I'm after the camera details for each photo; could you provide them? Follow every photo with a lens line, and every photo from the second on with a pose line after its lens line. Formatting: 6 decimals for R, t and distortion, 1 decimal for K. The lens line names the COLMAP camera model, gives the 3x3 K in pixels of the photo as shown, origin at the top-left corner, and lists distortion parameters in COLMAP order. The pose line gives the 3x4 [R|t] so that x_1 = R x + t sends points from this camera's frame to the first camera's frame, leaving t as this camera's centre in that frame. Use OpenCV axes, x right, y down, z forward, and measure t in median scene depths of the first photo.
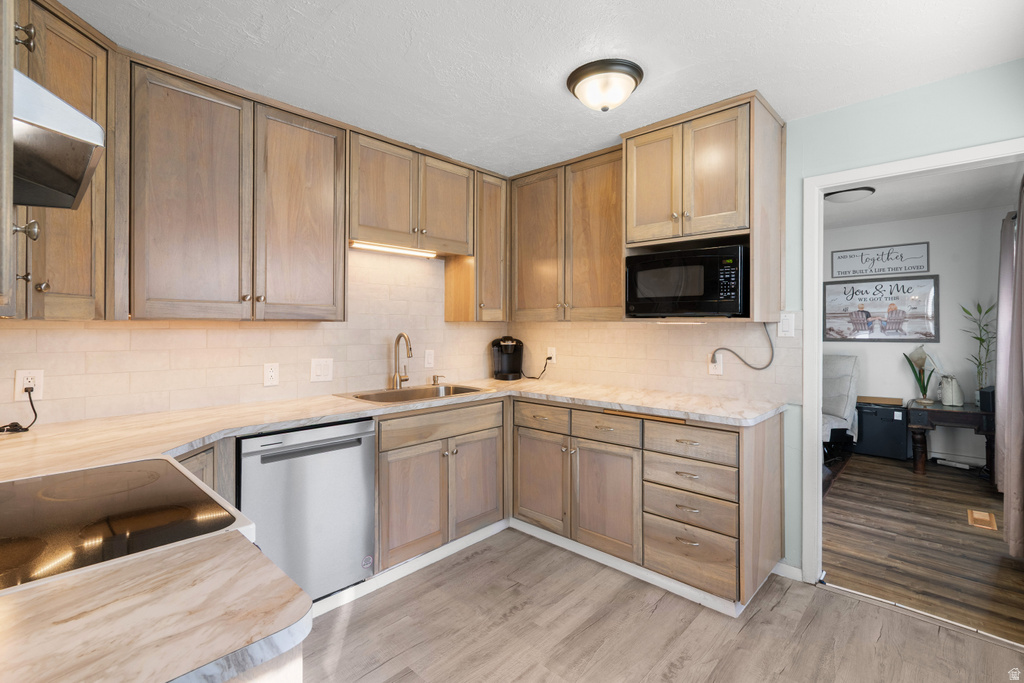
lens RADIAL K [[472.9, 0, 510.7], [0, 472.9, 328.6], [0, 0, 1]] dist [-0.004607, 0.001160]
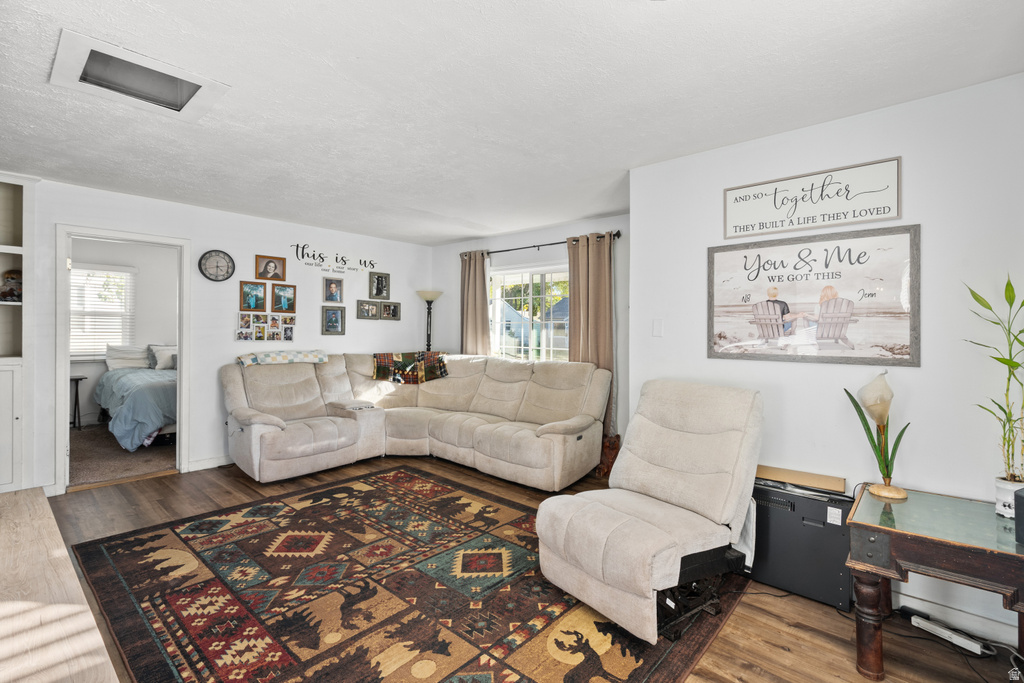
lens RADIAL K [[472.9, 0, 513.5], [0, 472.9, 330.5], [0, 0, 1]] dist [-0.004607, 0.001160]
pose [[0.999639, 0.012480, 0.023803, 0.469630], [-0.012521, 0.999920, 0.001592, -0.002536], [-0.023781, -0.001890, 0.999715, 0.514571]]
